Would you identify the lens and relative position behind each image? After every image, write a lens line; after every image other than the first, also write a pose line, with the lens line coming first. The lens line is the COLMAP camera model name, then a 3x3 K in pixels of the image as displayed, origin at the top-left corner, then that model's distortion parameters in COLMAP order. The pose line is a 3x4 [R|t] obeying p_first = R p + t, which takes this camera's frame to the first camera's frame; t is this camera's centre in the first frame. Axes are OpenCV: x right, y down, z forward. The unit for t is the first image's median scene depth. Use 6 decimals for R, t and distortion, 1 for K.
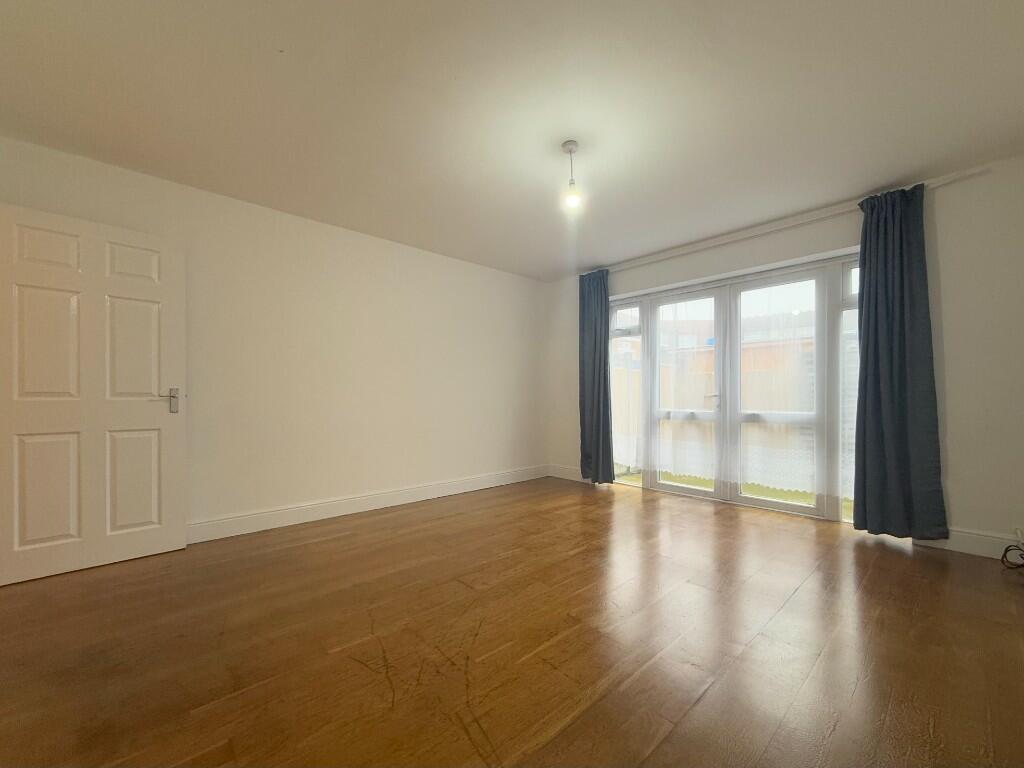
lens RADIAL K [[419.6, 0, 512.7], [0, 419.6, 397.9], [0, 0, 1]] dist [0.000444, -0.000001]
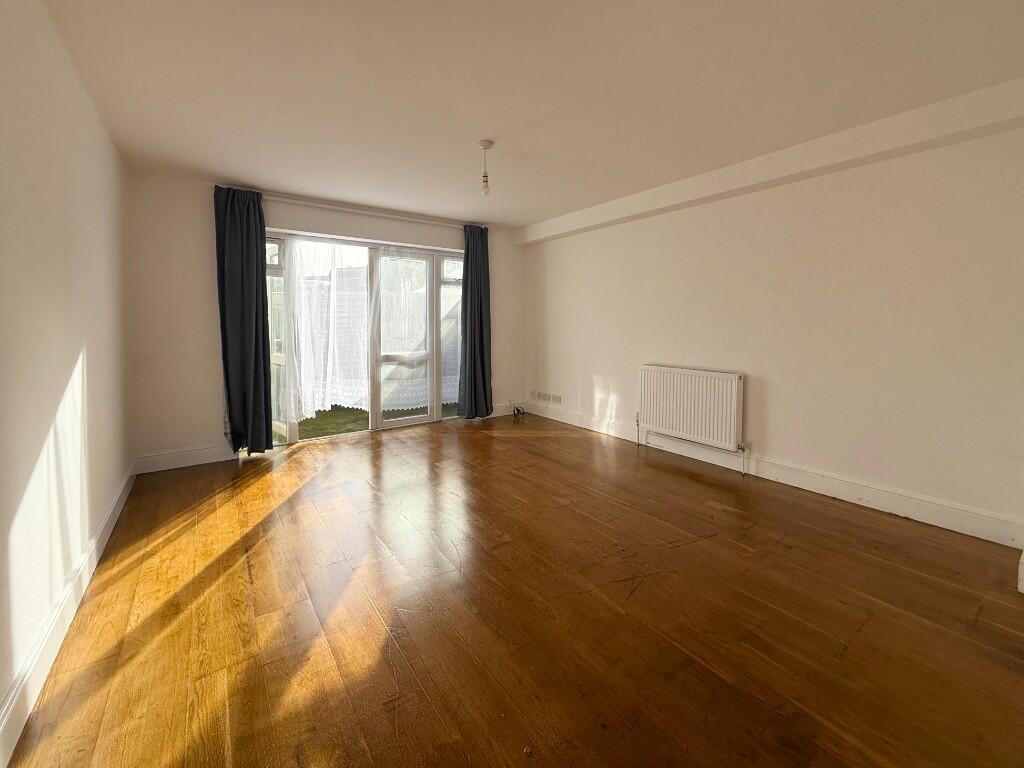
lens RADIAL K [[411.2, 0, 506.7], [0, 411.2, 347.7], [0, 0, 1]] dist [-0.000145, -0.000031]
pose [[0.125851, -0.058580, 0.990318, -0.956887], [0.002876, 0.998272, 0.058685, -0.090774], [-0.992045, -0.004537, 0.125802, 0.752661]]
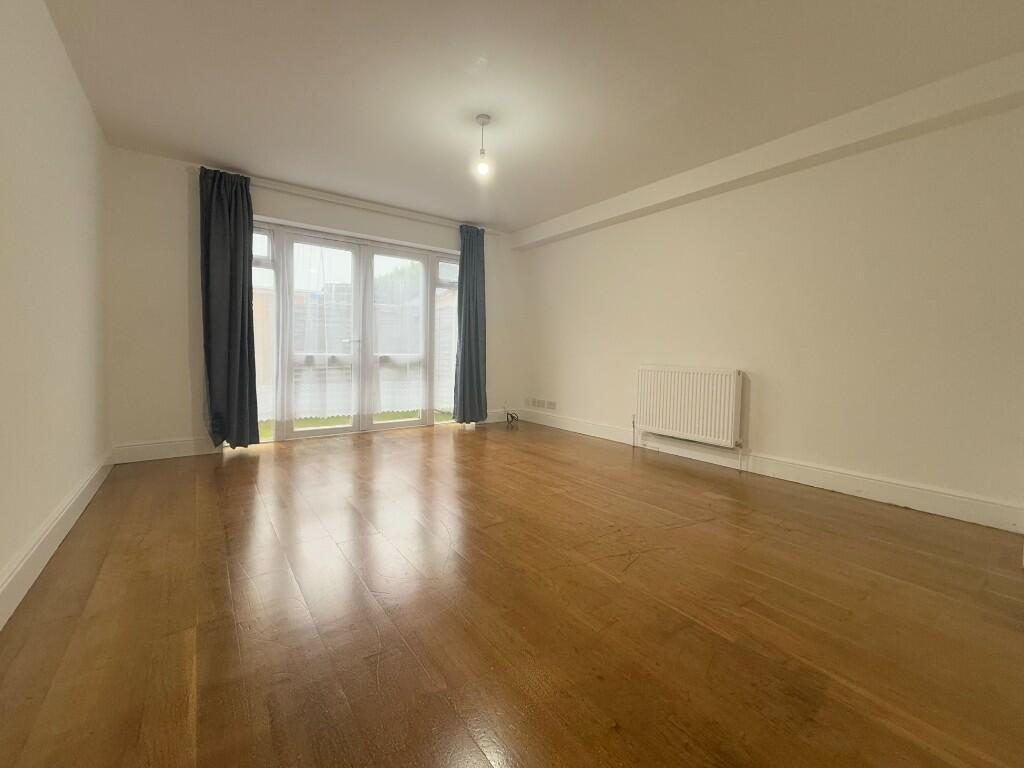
lens RADIAL K [[411.3, 0, 507.7], [0, 411.3, 378.4], [0, 0, 1]] dist [0.000515, 0.000006]
pose [[0.111088, -0.063662, 0.991769, -0.929673], [-0.014210, 0.997742, 0.065637, 0.026007], [-0.993709, -0.021384, 0.109933, 0.756461]]
